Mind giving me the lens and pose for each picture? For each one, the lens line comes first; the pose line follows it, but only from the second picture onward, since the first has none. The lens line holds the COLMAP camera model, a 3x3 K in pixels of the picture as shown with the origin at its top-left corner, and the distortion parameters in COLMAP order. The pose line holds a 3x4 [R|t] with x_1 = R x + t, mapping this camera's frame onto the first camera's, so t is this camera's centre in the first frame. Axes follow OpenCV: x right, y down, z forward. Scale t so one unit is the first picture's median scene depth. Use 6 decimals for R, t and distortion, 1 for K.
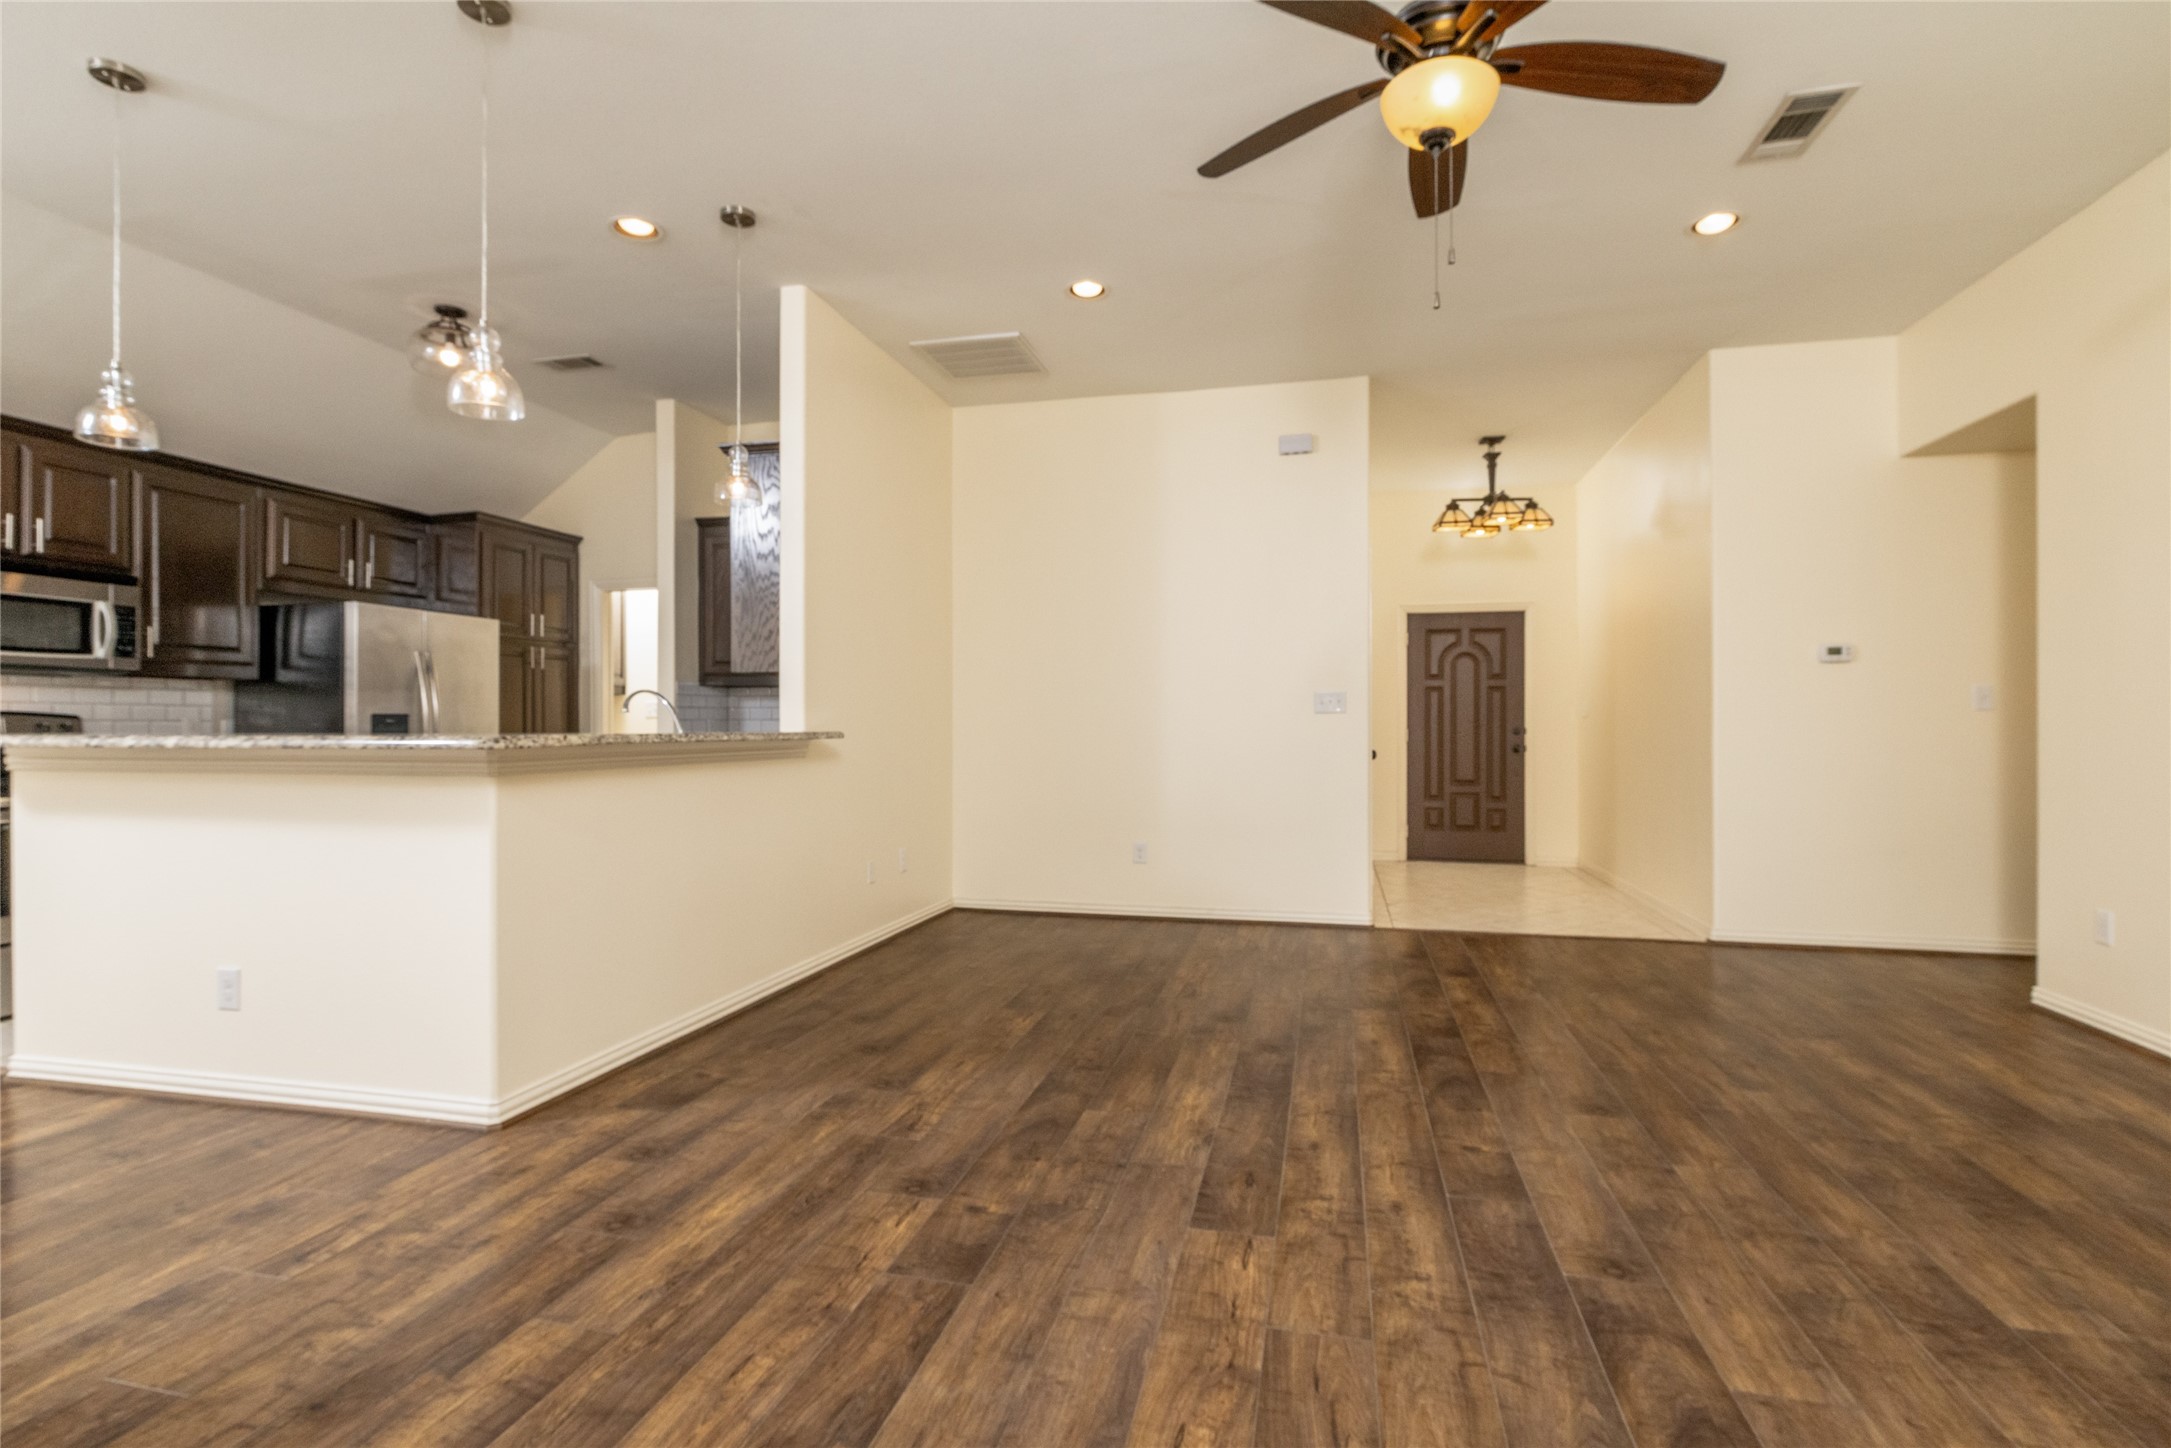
lens RADIAL K [[1037.1, 0, 1082.1], [0, 1037.1, 717.1], [0, 0, 1]] dist [-0.000916, 0.001350]
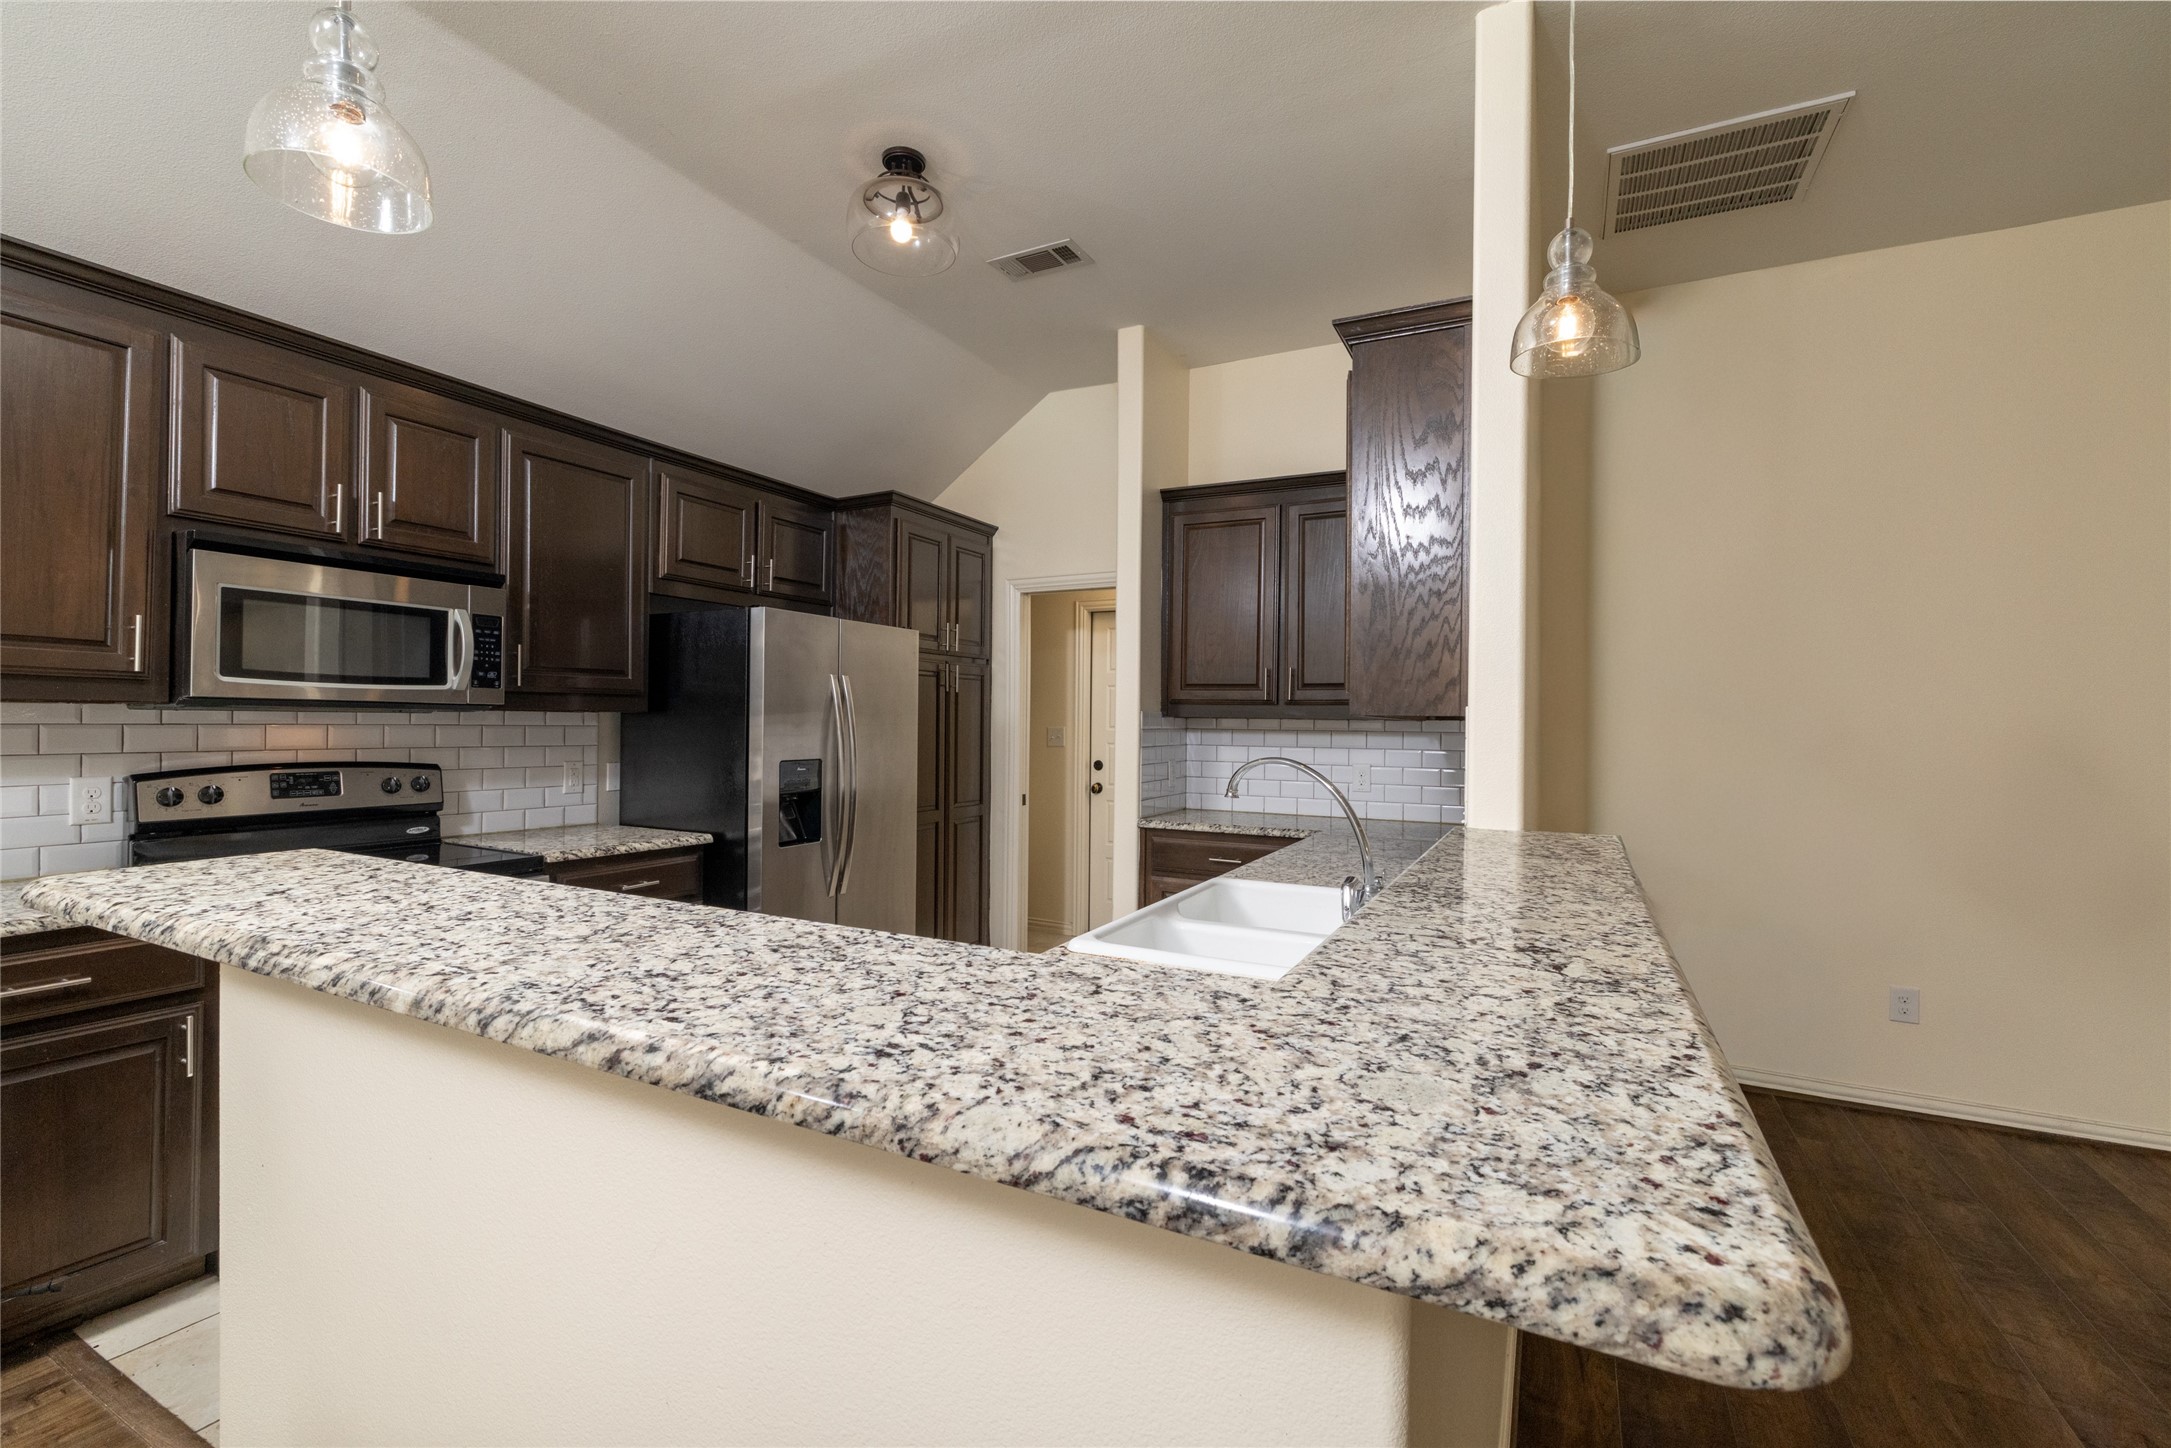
lens RADIAL K [[934.8, 0, 1076.9], [0, 934.8, 717.7], [0, 0, 1]] dist [-0.000032, 0.000024]
pose [[0.971110, 0.010452, -0.238403, -0.592798], [-0.010146, 0.999945, 0.002509, -0.067120], [0.238416, -0.000017, 0.971163, 0.746230]]
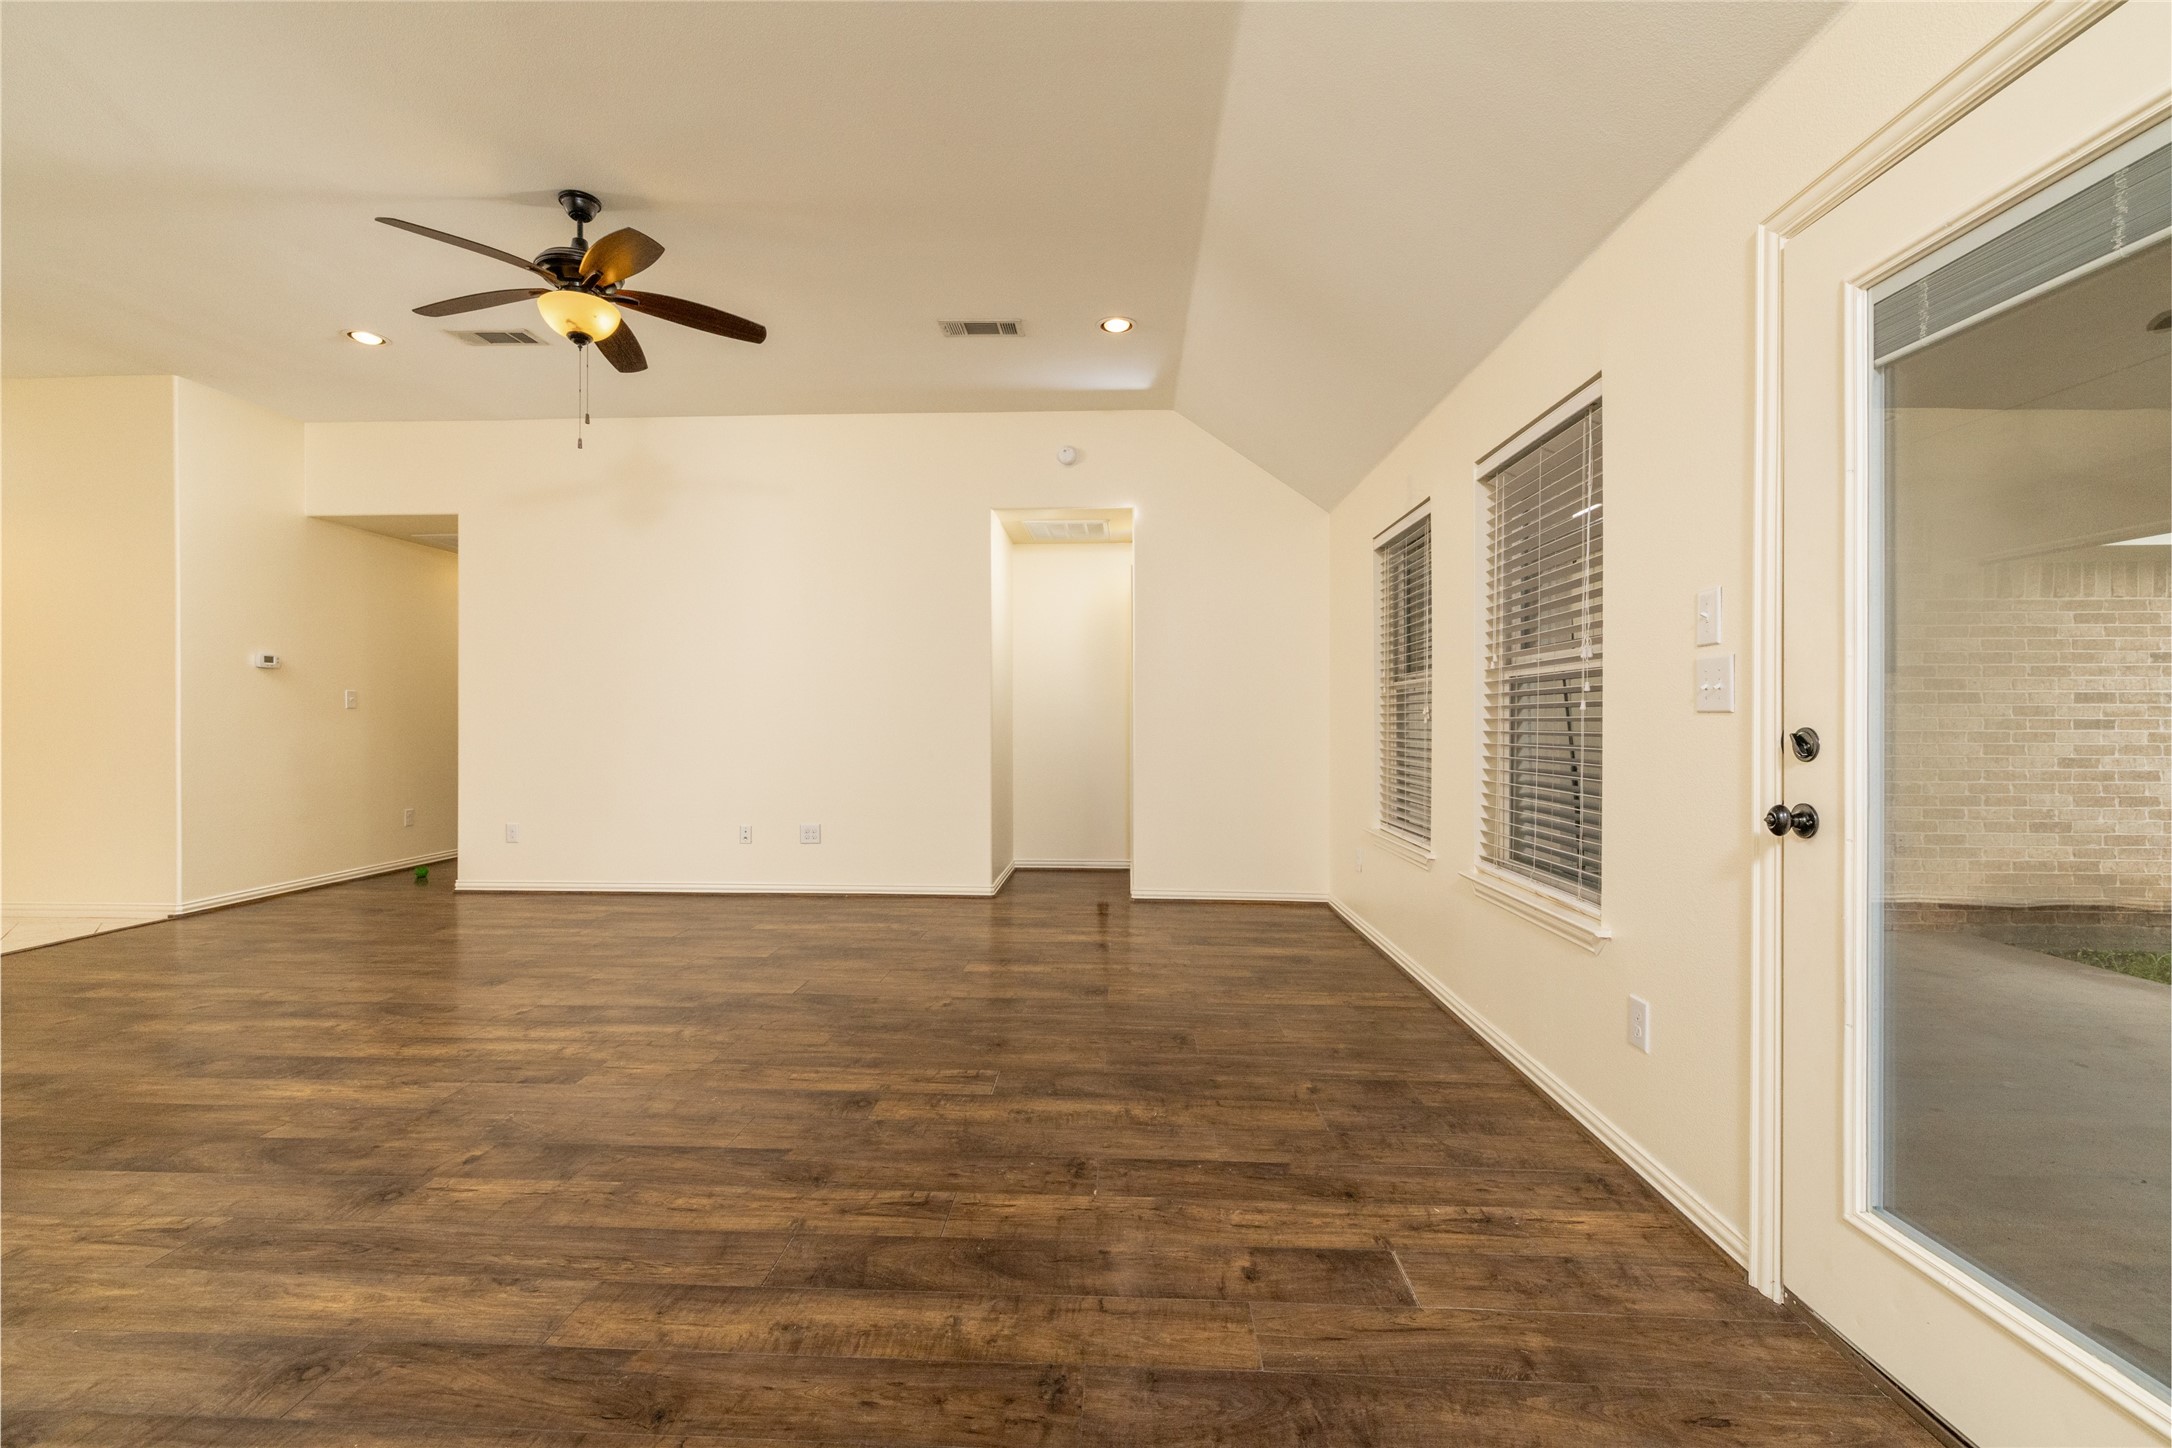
lens RADIAL K [[935.3, 0, 1082.3], [0, 935.3, 722.8], [0, 0, 1]] dist [-0.000032, 0.000024]
pose [[-0.199761, -0.005448, 0.979830, -0.980002], [-0.009743, 0.999946, 0.003573, -0.001521], [-0.979796, -0.008833, -0.199803, 0.457901]]
